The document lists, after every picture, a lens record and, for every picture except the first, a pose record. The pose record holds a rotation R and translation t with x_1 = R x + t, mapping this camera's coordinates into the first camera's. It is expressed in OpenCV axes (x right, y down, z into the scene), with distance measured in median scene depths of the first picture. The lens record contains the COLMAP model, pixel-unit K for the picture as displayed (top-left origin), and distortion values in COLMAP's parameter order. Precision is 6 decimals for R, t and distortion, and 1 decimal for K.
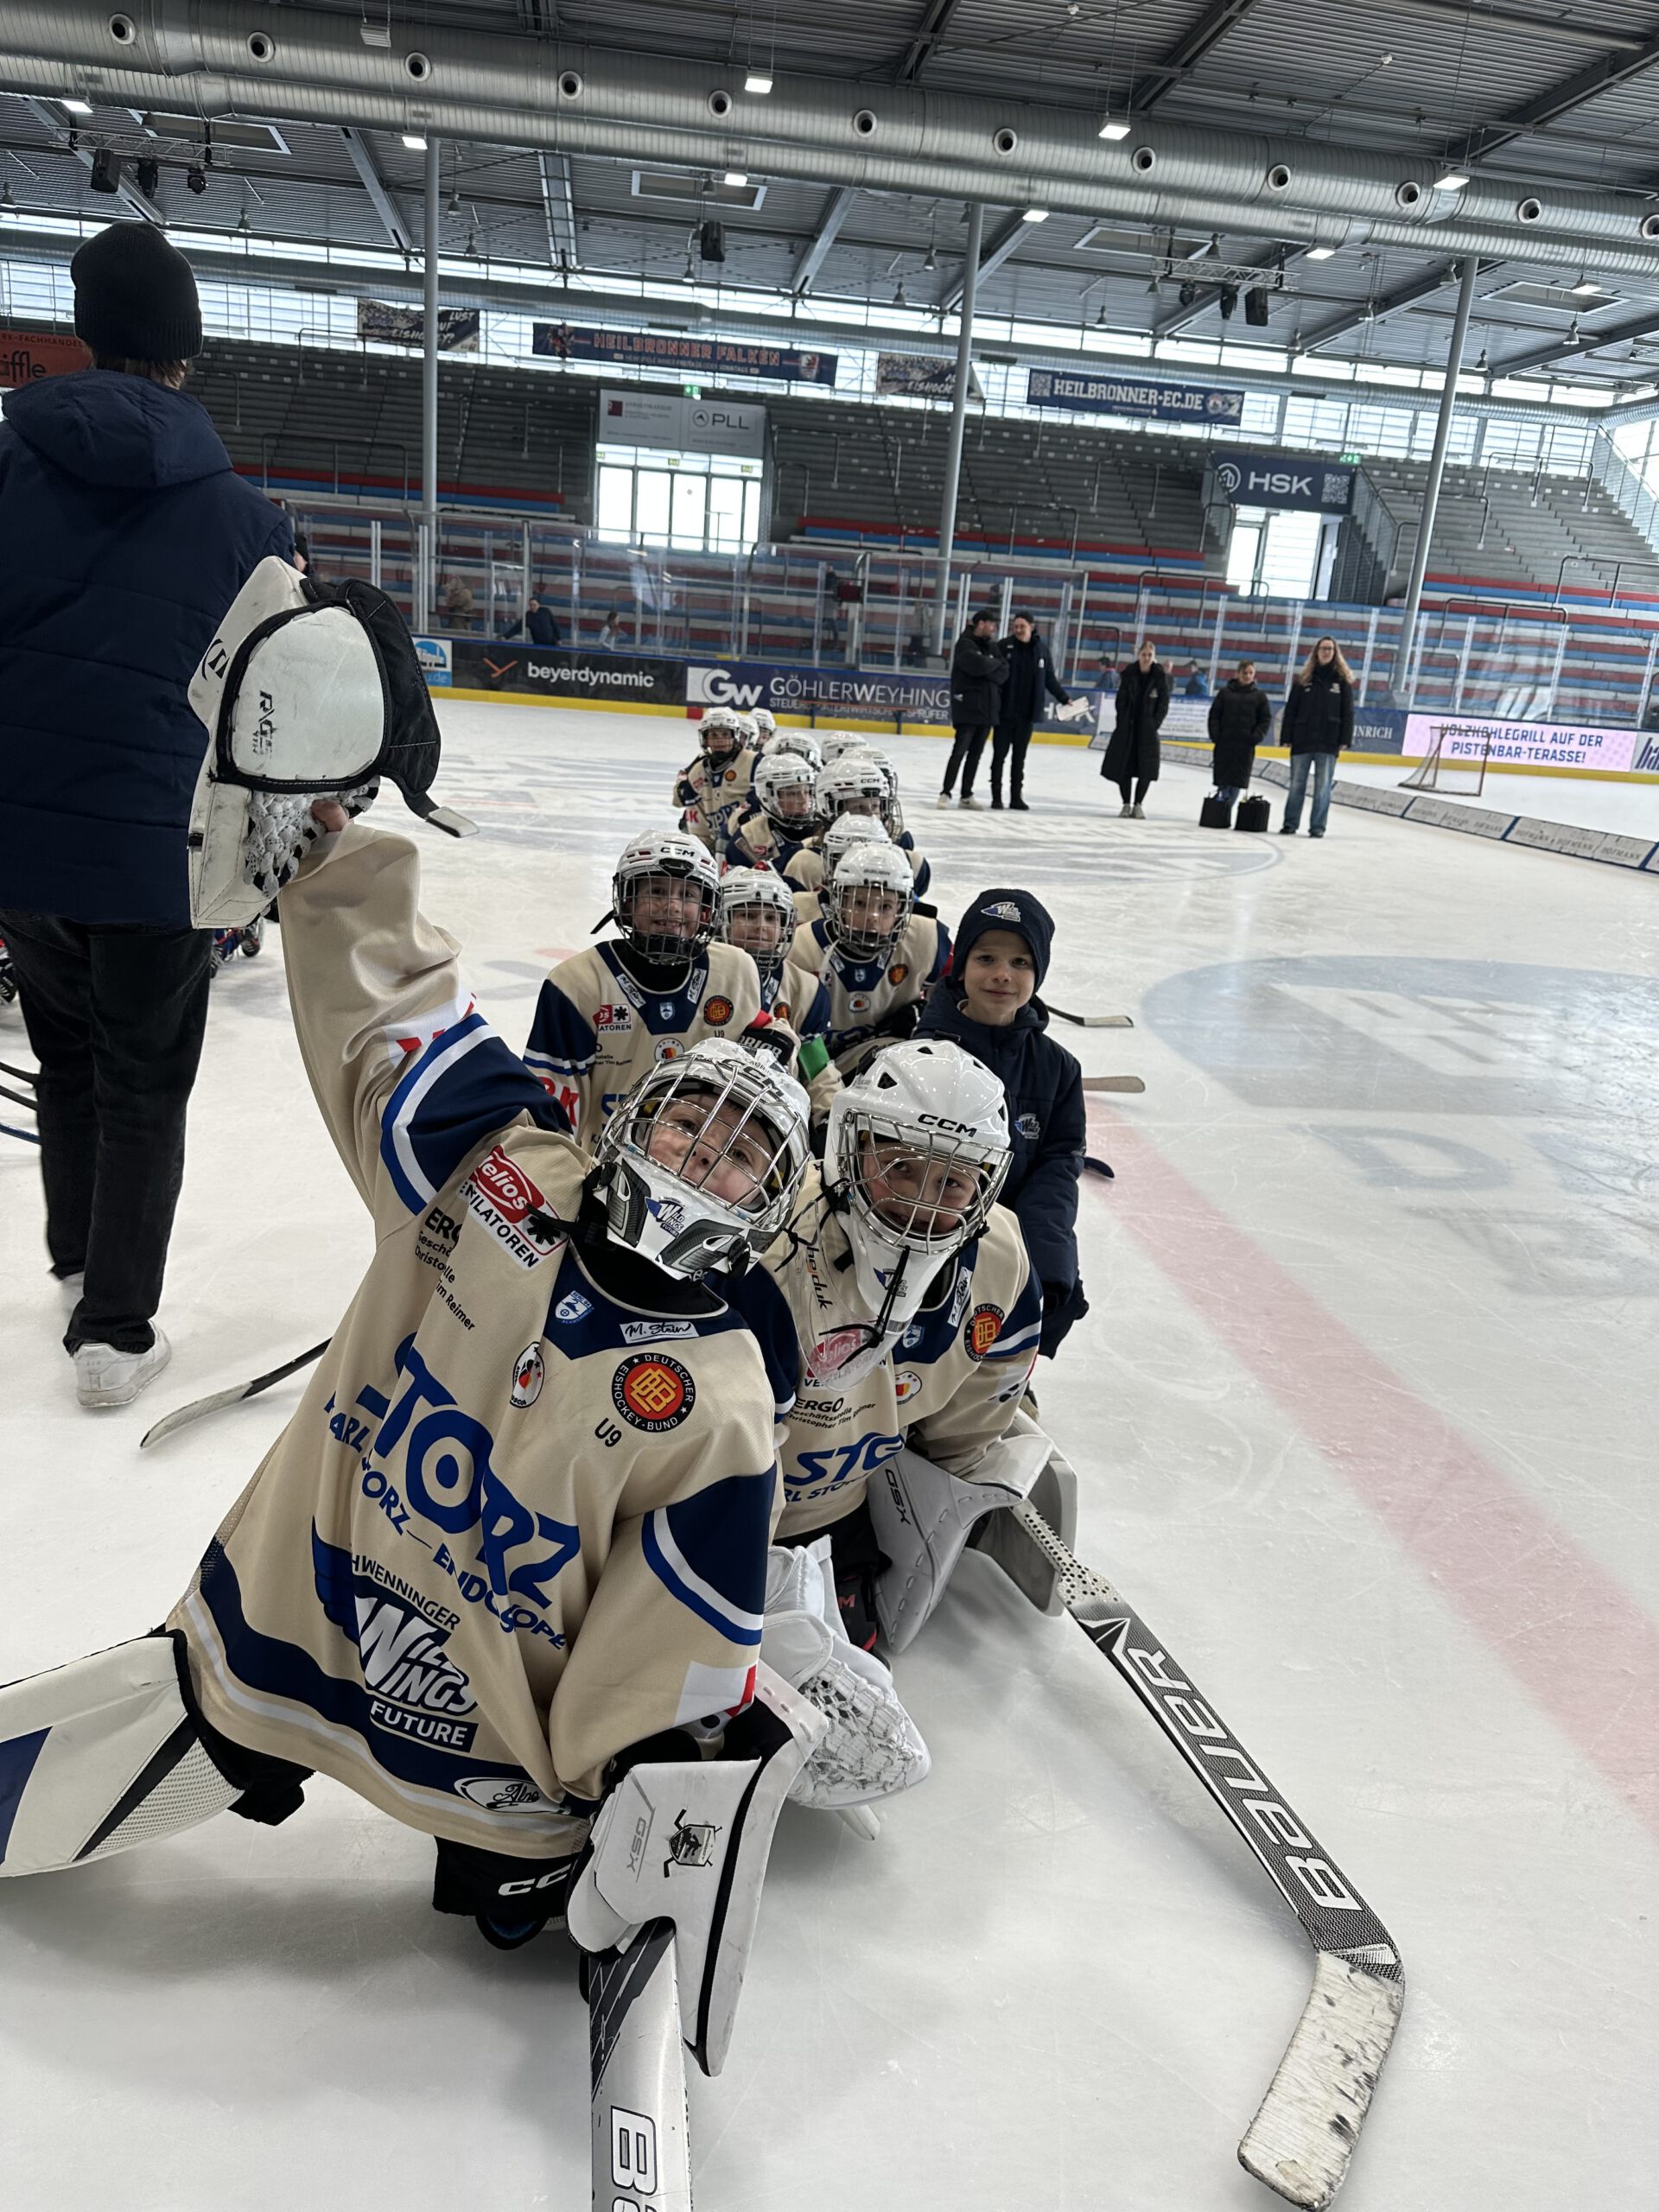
lens RADIAL K [[1548.3, 0, 829.5], [0, 1548.3, 1106.0], [0, 0, 1]] dist [0.020380, -0.032286]
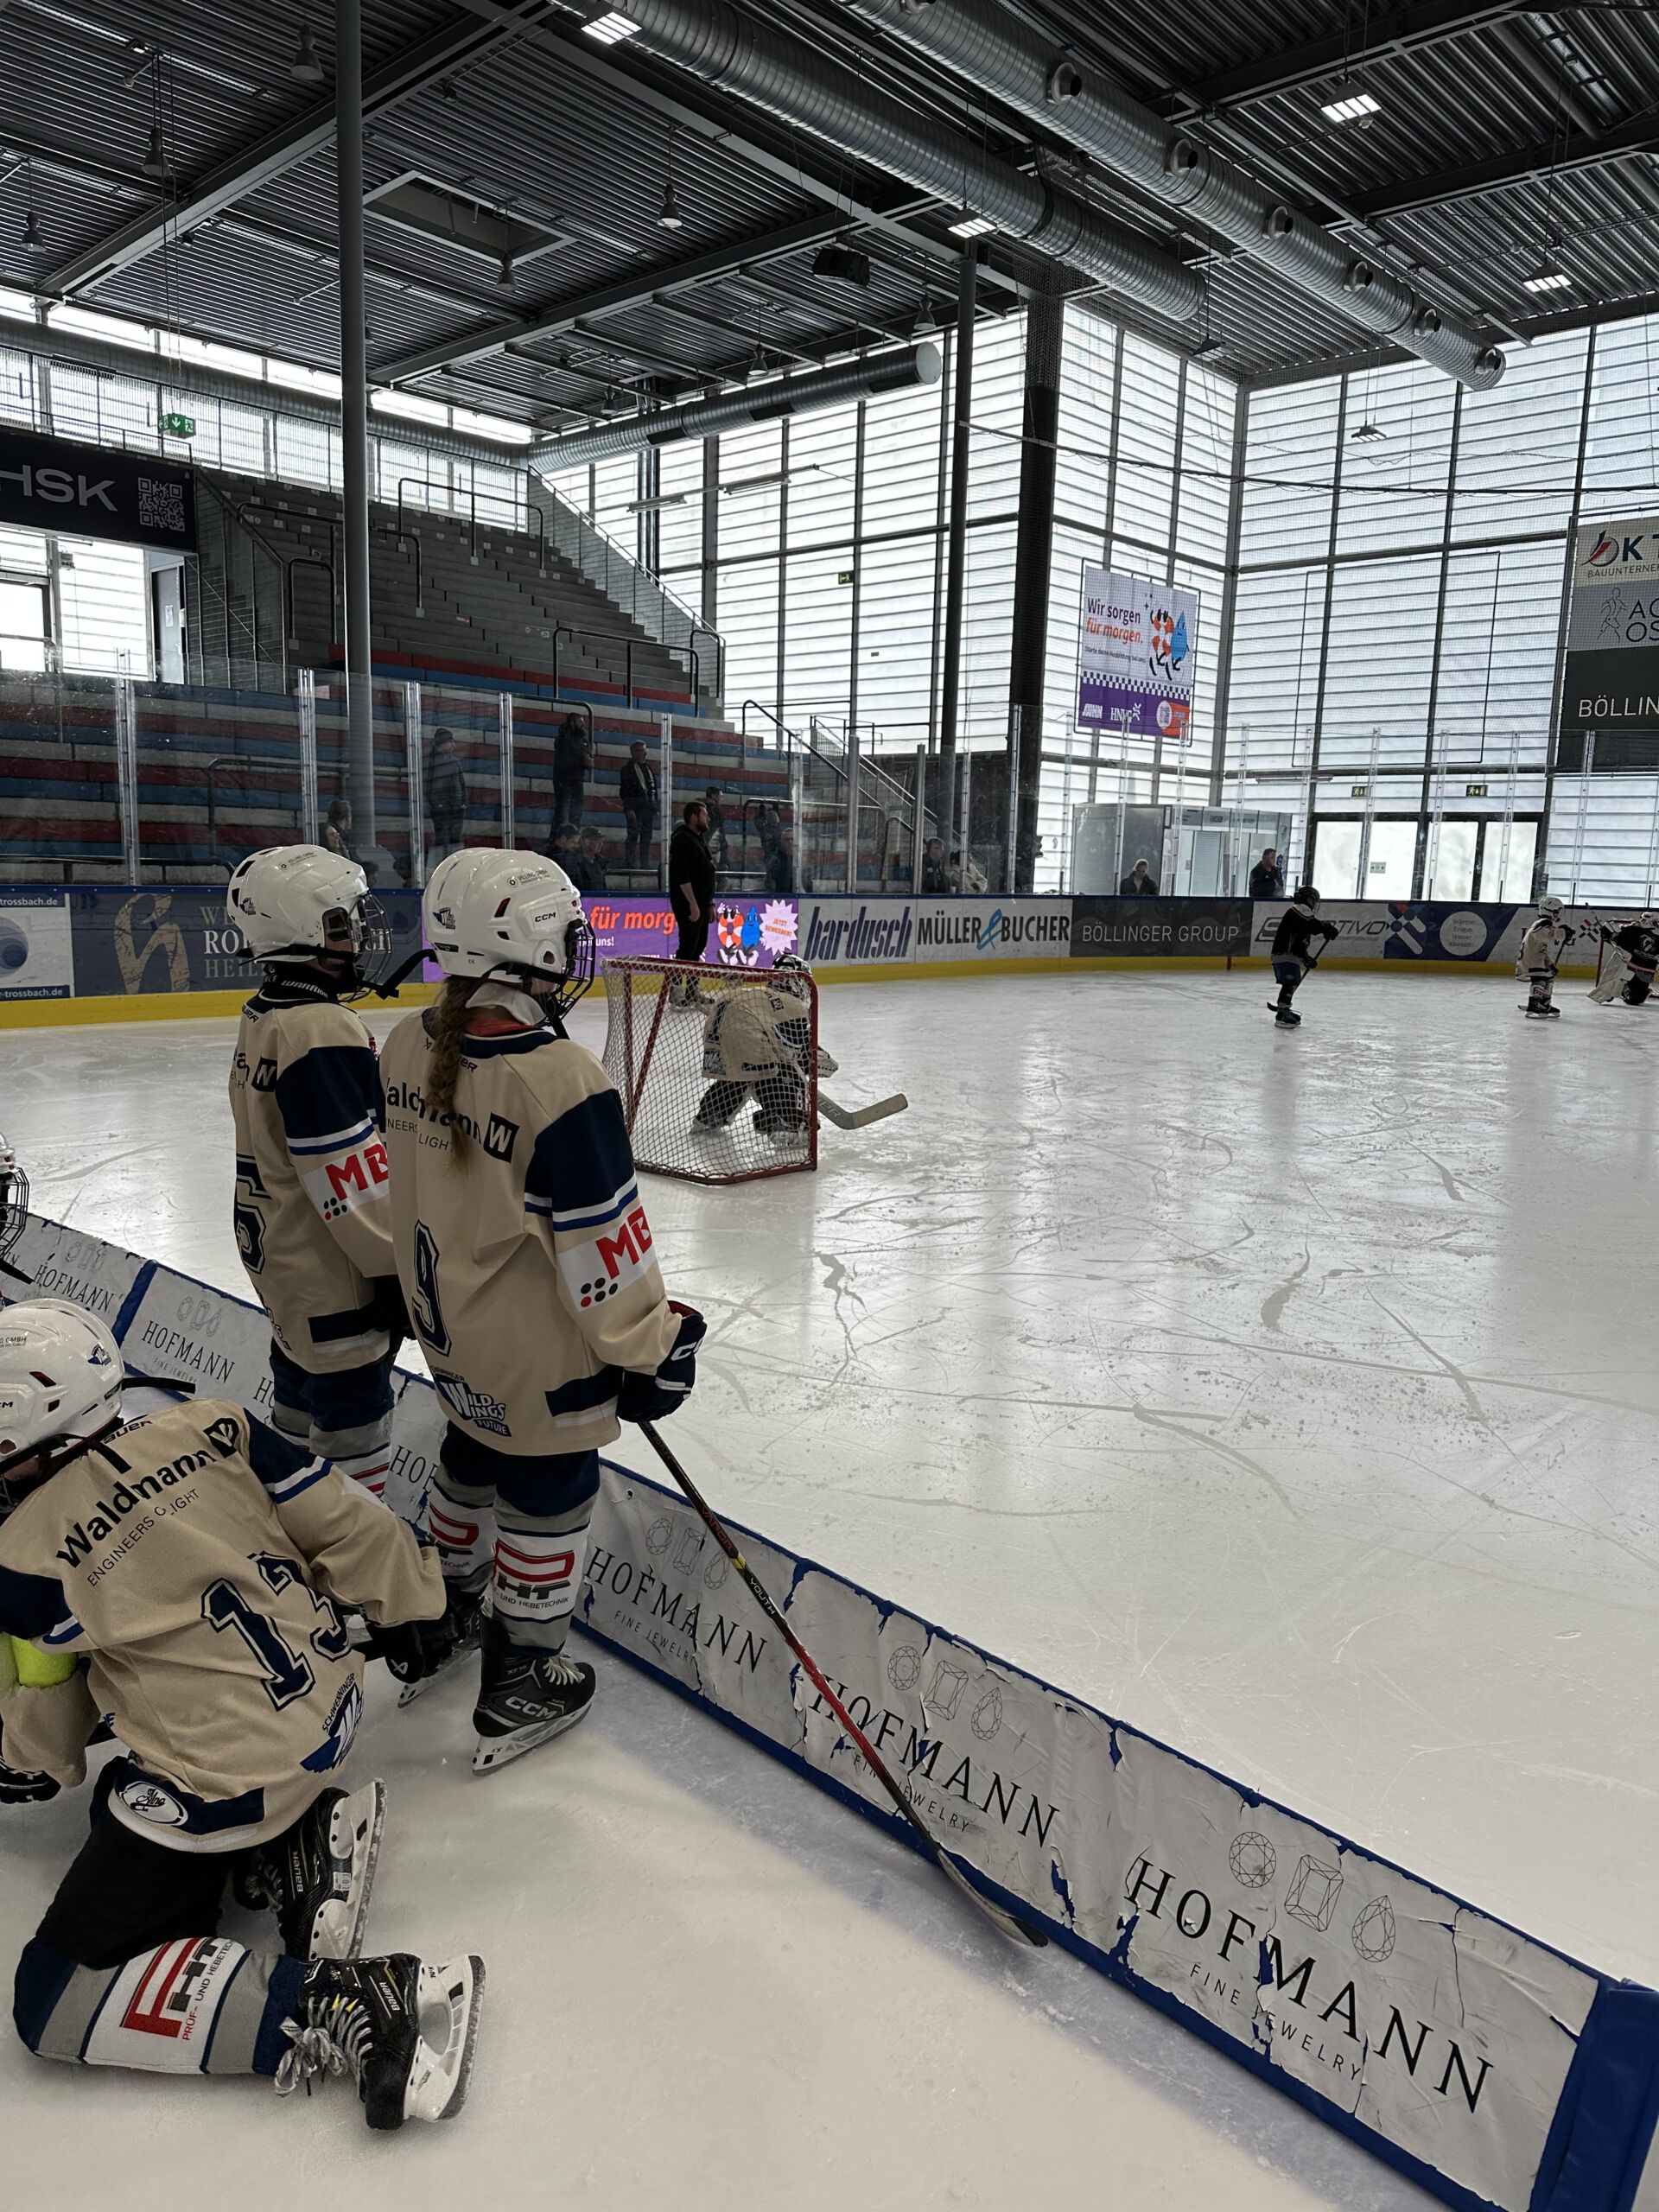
lens RADIAL K [[1548.3, 0, 829.5], [0, 1548.3, 1106.0], [0, 0, 1]] dist [0.020380, -0.032286]
pose [[0.776054, -0.151482, 0.612204, 0.132911], [0.205311, 0.978529, -0.018136, -0.119374], [-0.596311, 0.139767, 0.790492, 0.431375]]
